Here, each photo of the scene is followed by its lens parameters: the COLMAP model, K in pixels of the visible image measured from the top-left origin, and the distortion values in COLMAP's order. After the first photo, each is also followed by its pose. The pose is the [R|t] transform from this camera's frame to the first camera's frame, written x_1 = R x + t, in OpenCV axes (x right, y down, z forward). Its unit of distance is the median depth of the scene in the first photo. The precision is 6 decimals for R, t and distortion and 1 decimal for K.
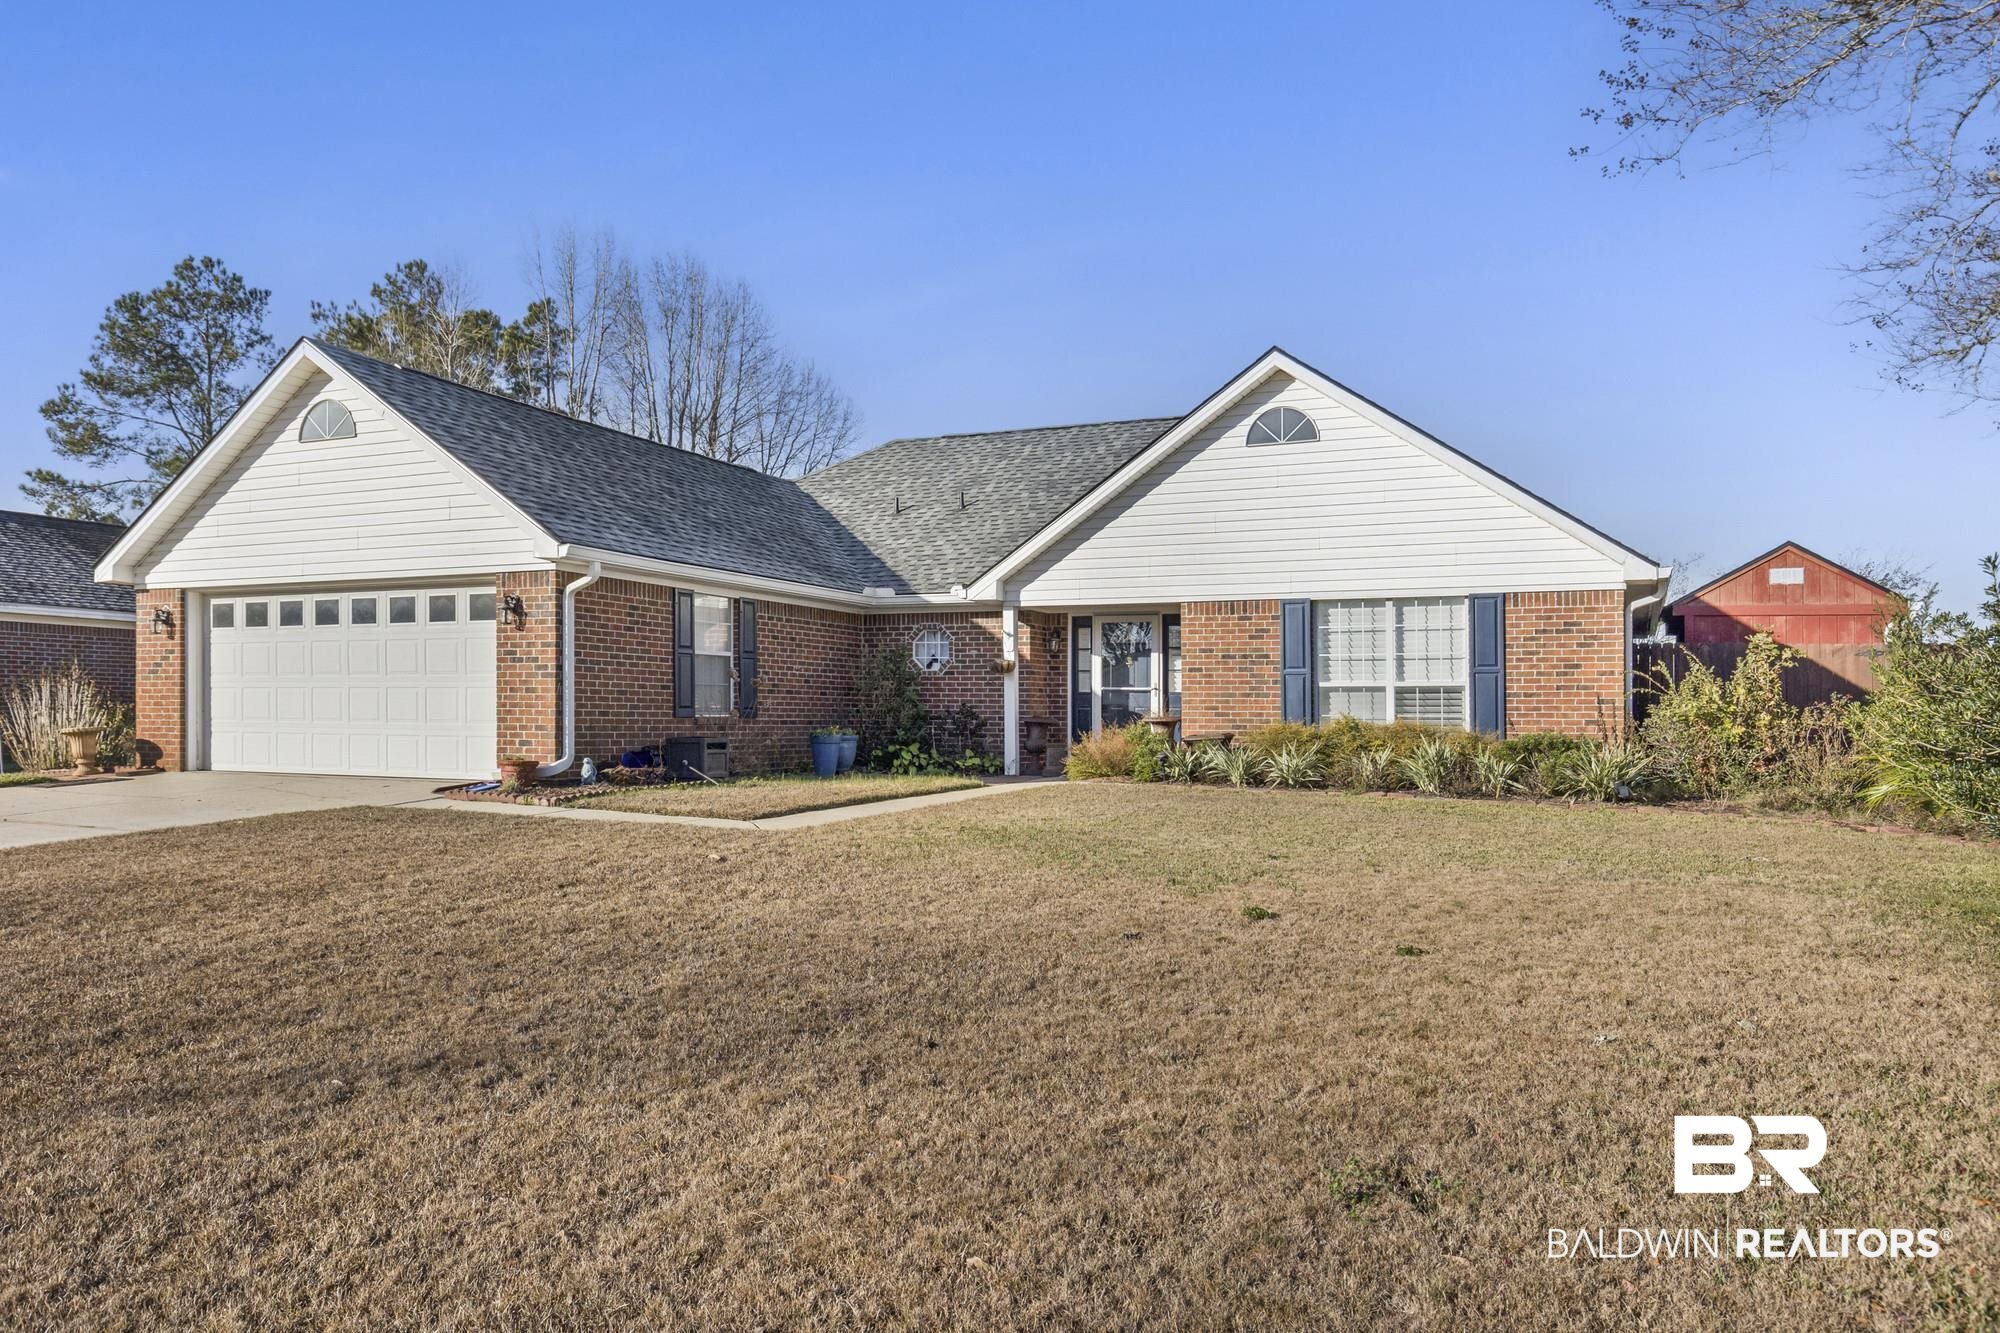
lens RADIAL K [[1404.2, 0, 1002.8], [0, 1404.2, 656.0], [0, 0, 1]] dist [-0.011553, -0.000573]
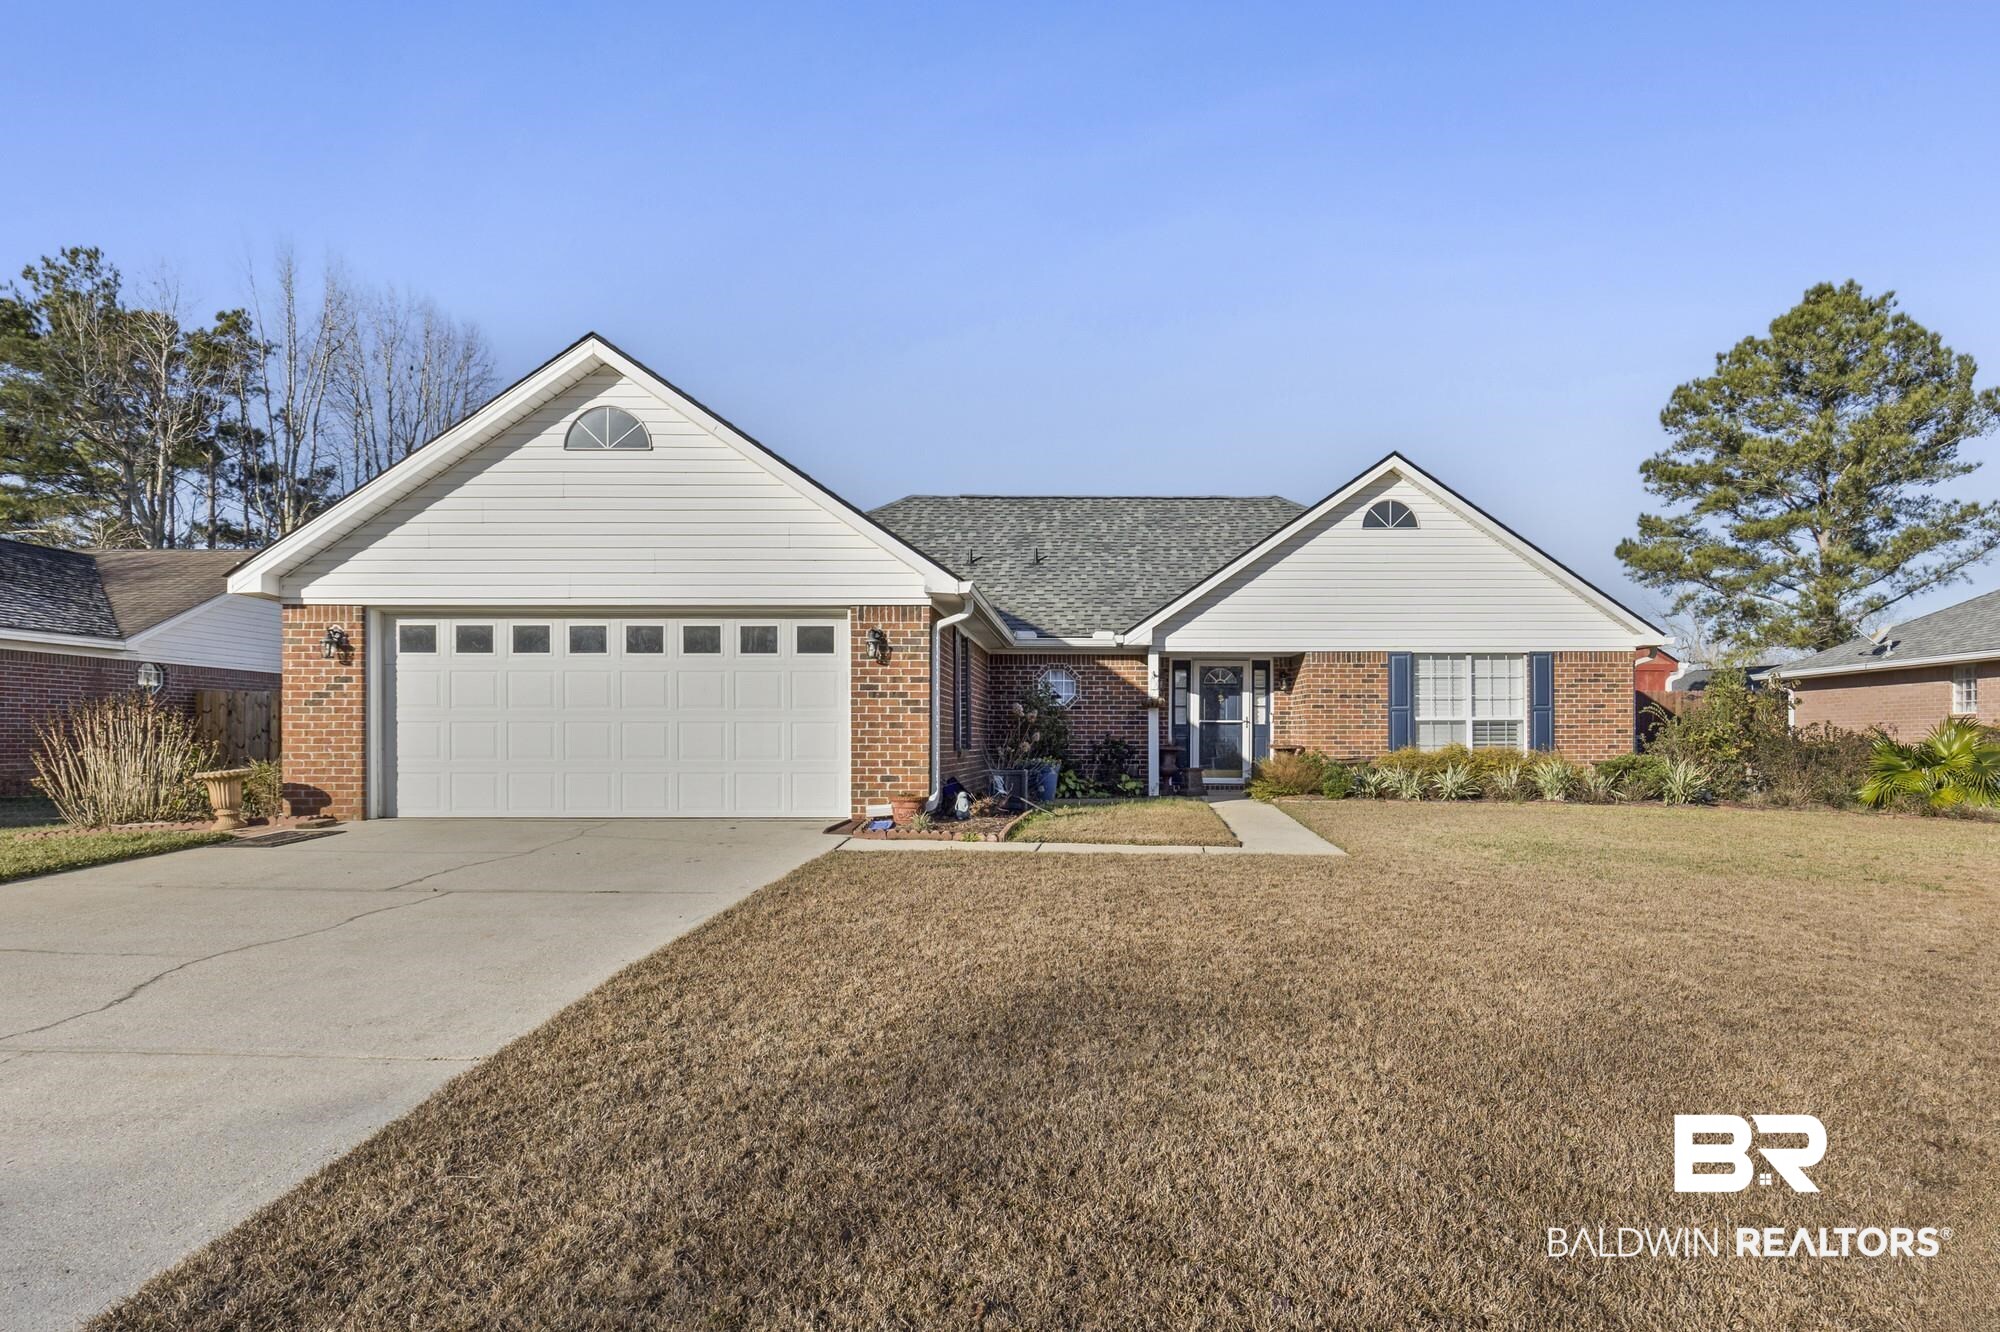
lens RADIAL K [[1144.6, 0, 999.9], [0, 1144.6, 686.6], [0, 0, 1]] dist [-0.001654, -0.002777]
pose [[0.905721, 0.011993, 0.423705, -0.538038], [-0.011797, 0.999926, -0.003087, -0.001326], [-0.423711, -0.002202, 0.905795, 0.205118]]
